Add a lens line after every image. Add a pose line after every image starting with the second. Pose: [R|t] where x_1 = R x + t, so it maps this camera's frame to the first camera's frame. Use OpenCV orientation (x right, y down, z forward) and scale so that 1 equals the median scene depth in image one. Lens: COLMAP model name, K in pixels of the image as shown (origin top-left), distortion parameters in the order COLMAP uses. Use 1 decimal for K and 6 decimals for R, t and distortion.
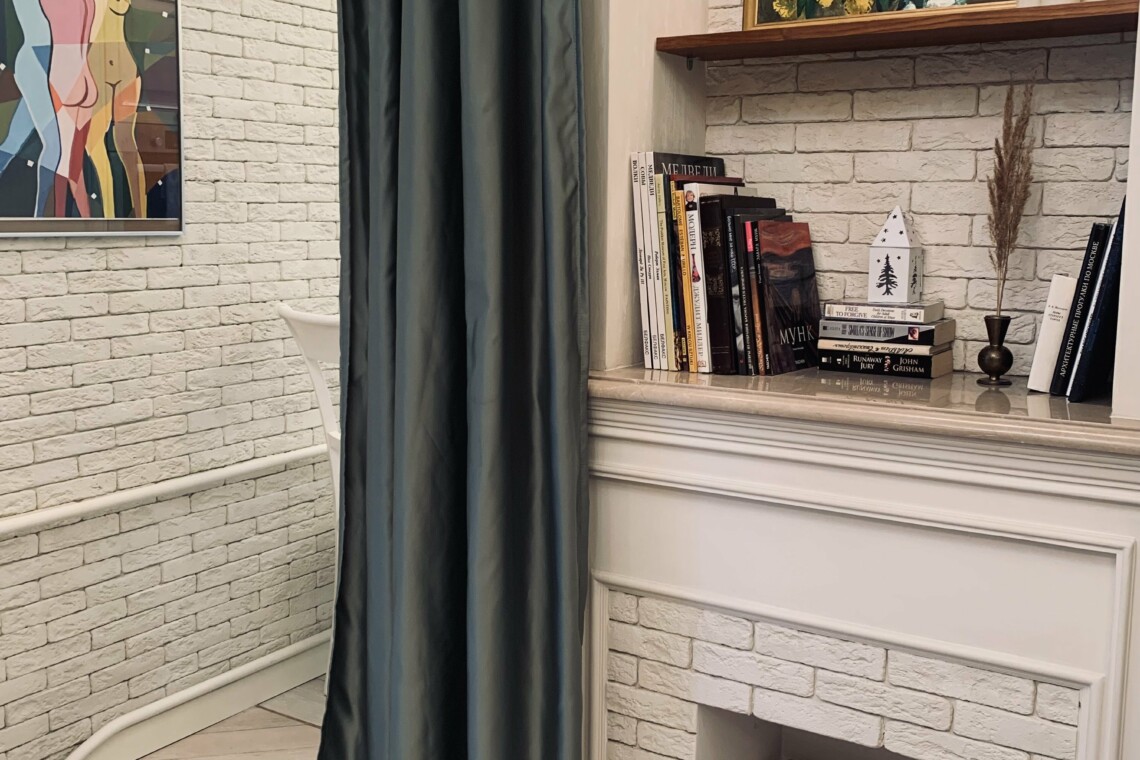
lens RADIAL K [[1212.4, 0, 570.0], [0, 1212.4, 380.0], [0, 0, 1]] dist [0.124368, -0.468653]
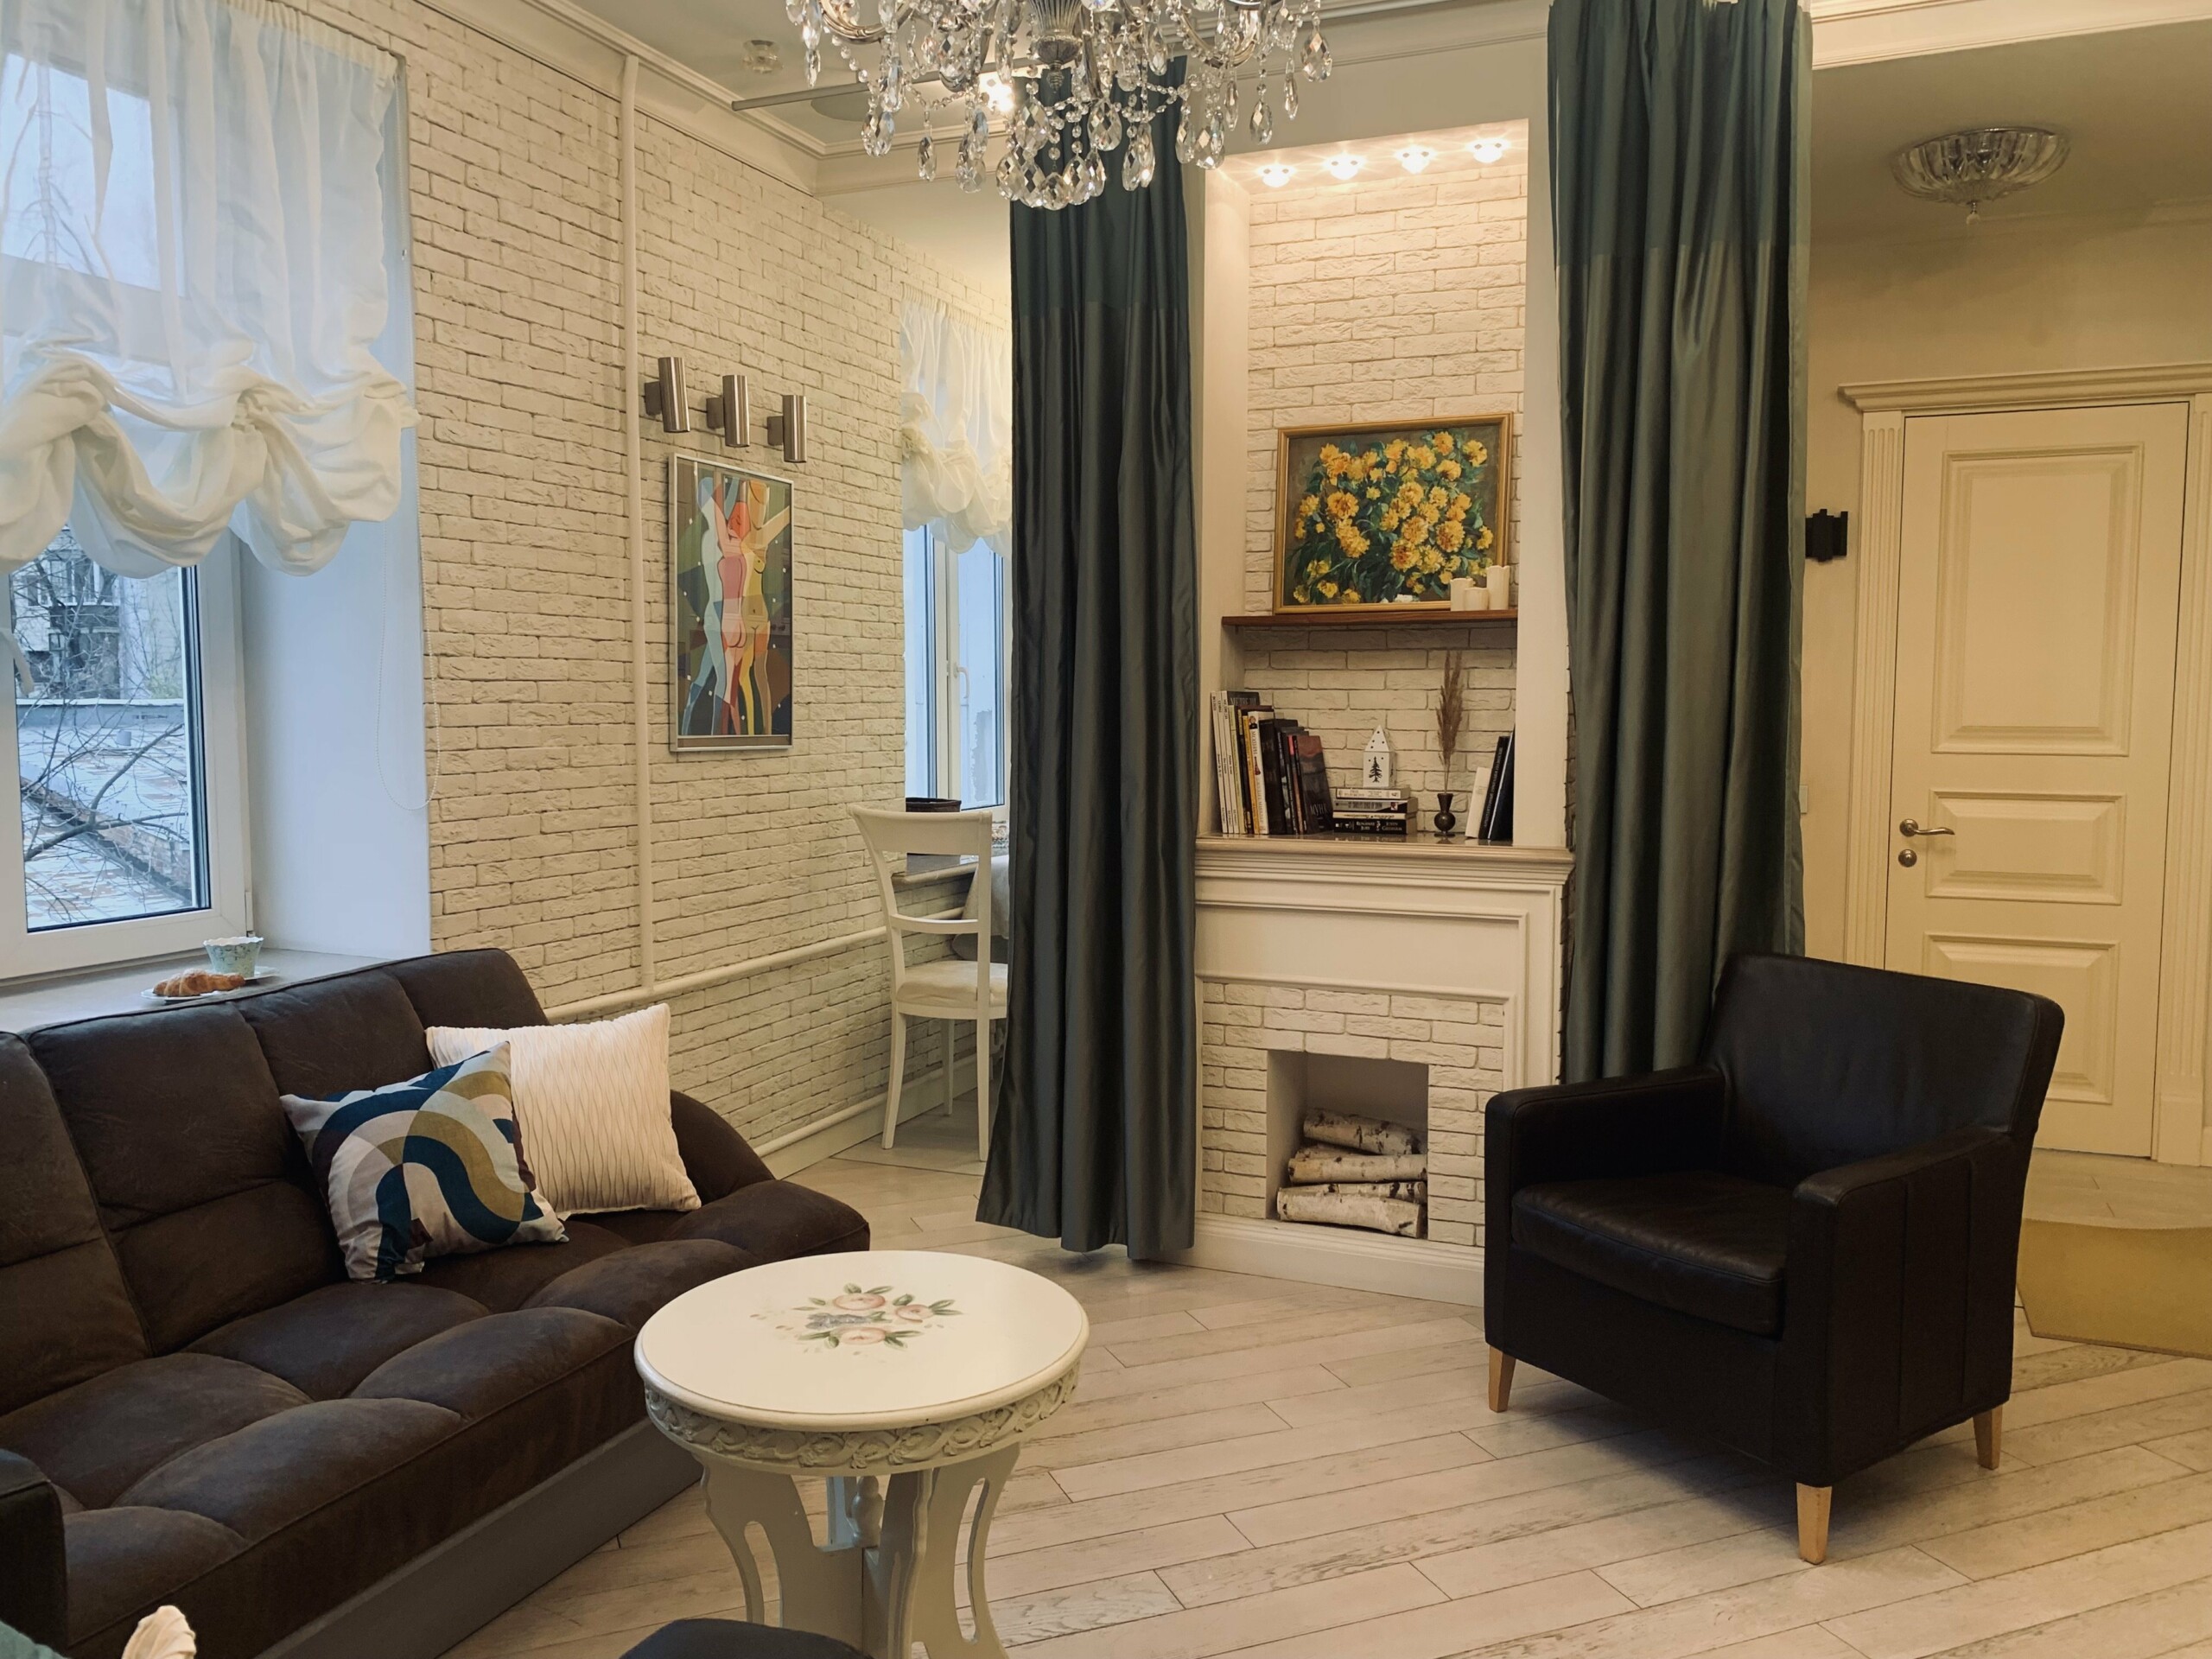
lens RADIAL K [[1713.3, 0, 1106.0], [0, 1713.3, 829.5], [0, 0, 1]] dist [0.082878, 0.000196]
pose [[0.986651, -0.018154, 0.161832, -0.423551], [0.028740, 0.997580, -0.063312, 0.116020], [-0.160291, 0.067118, 0.984785, -1.067392]]
